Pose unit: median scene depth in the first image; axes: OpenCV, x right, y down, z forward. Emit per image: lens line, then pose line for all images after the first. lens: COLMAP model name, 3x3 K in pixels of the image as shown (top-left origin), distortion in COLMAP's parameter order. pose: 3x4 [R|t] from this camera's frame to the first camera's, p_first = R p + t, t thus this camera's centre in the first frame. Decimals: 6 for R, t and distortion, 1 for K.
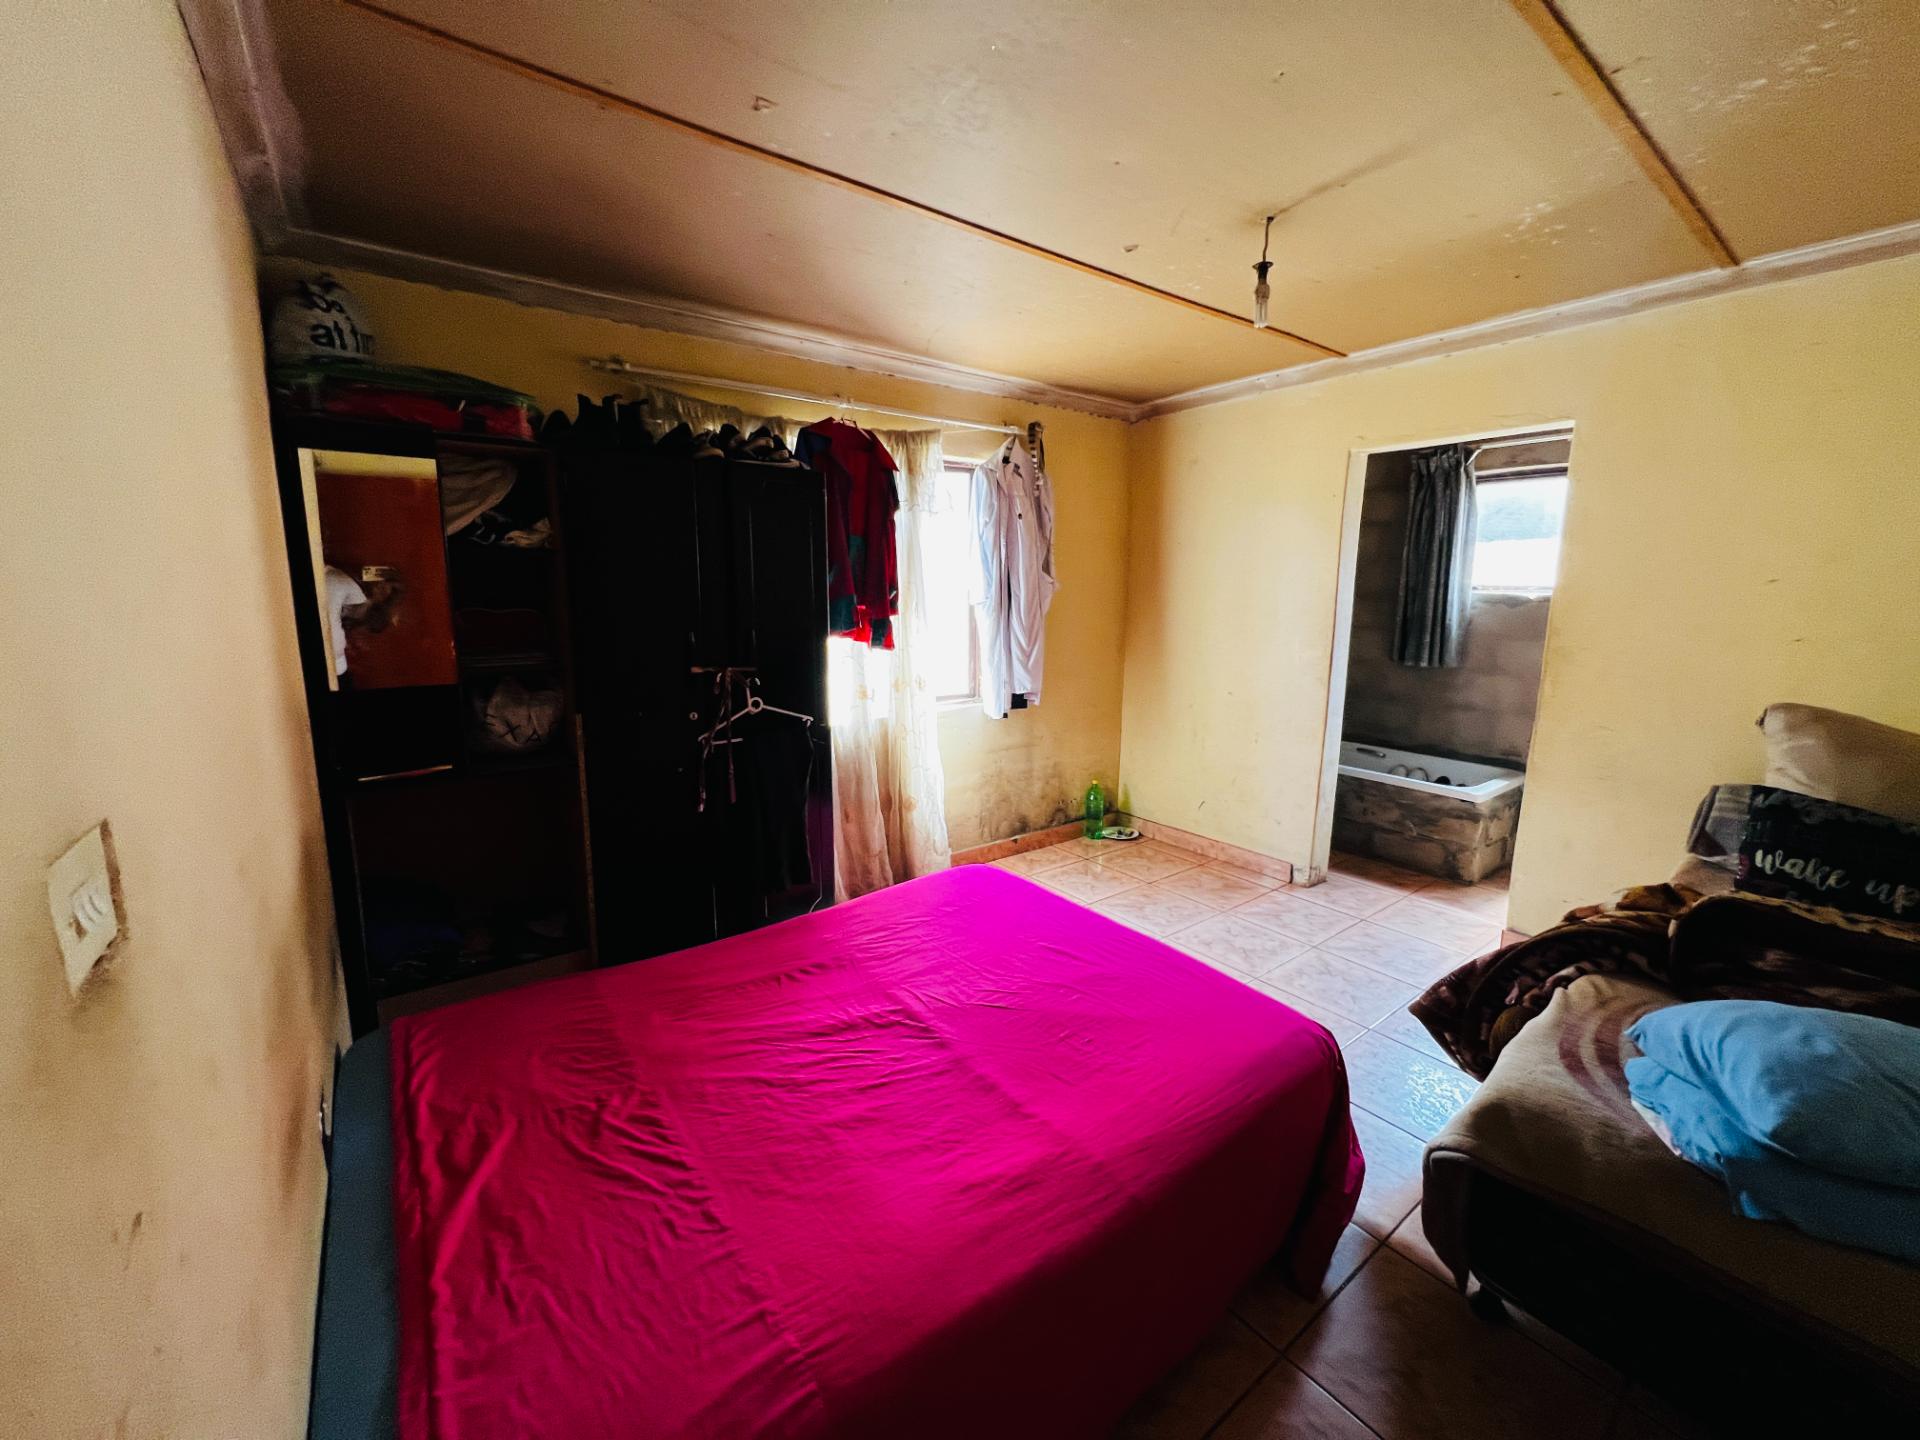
lens RADIAL K [[766.6, 0, 958.6], [0, 766.6, 715.0], [0, 0, 1]] dist [-0.003507, 0.000576]
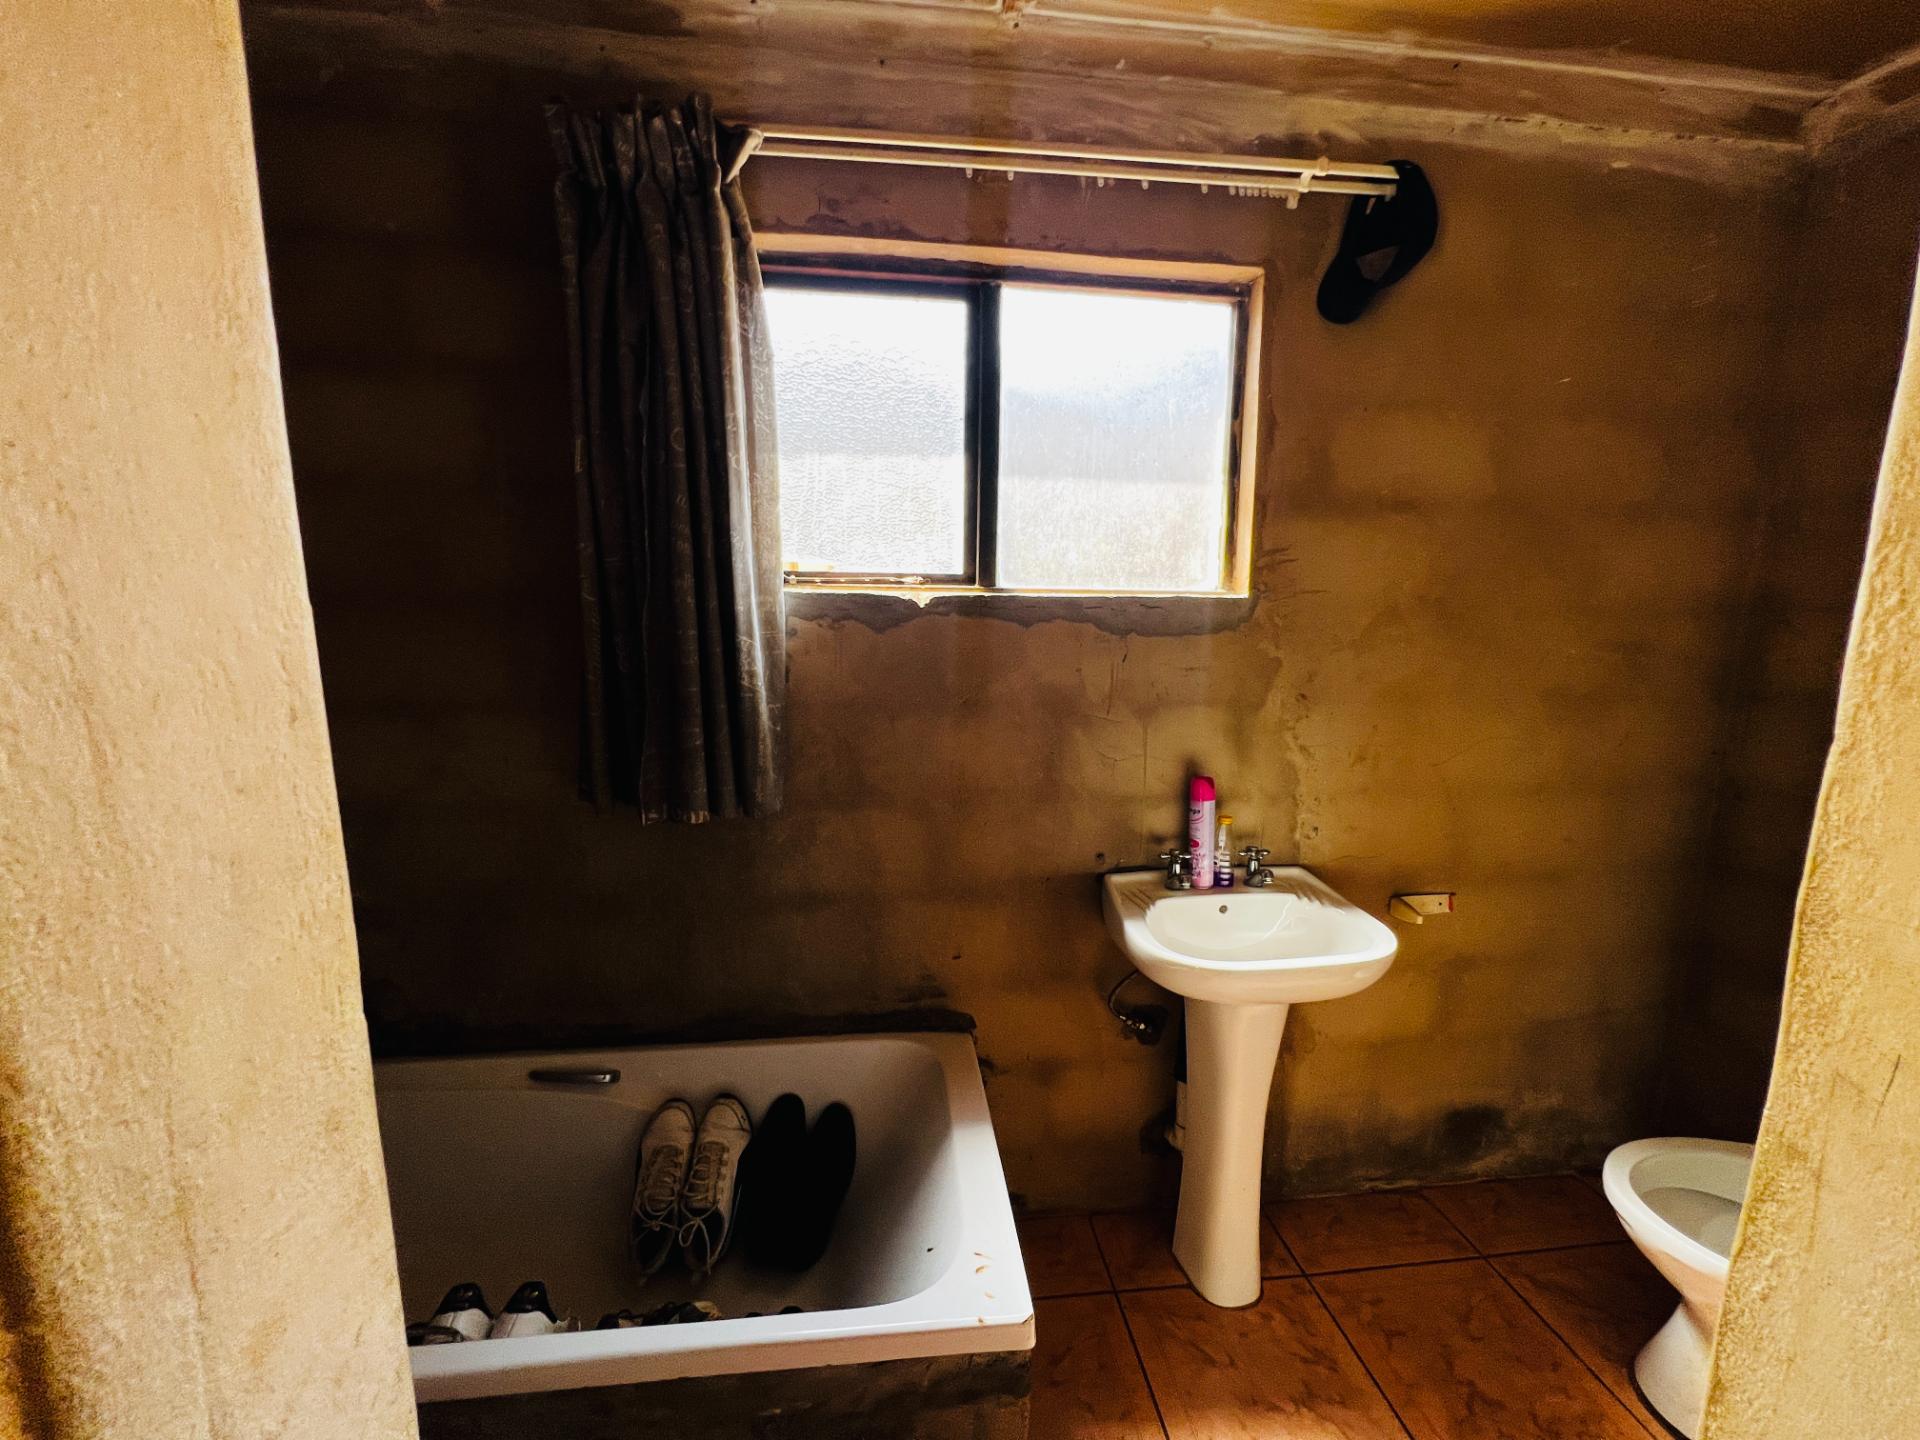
lens RADIAL K [[766.6, 0, 958.6], [0, 766.6, 715.0], [0, 0, 1]] dist [-0.003507, 0.000576]
pose [[0.503444, -0.139579, 0.852679, 0.404111], [0.138563, 0.987135, 0.079777, -0.120822], [-0.852845, 0.077986, 0.516308, 0.754232]]
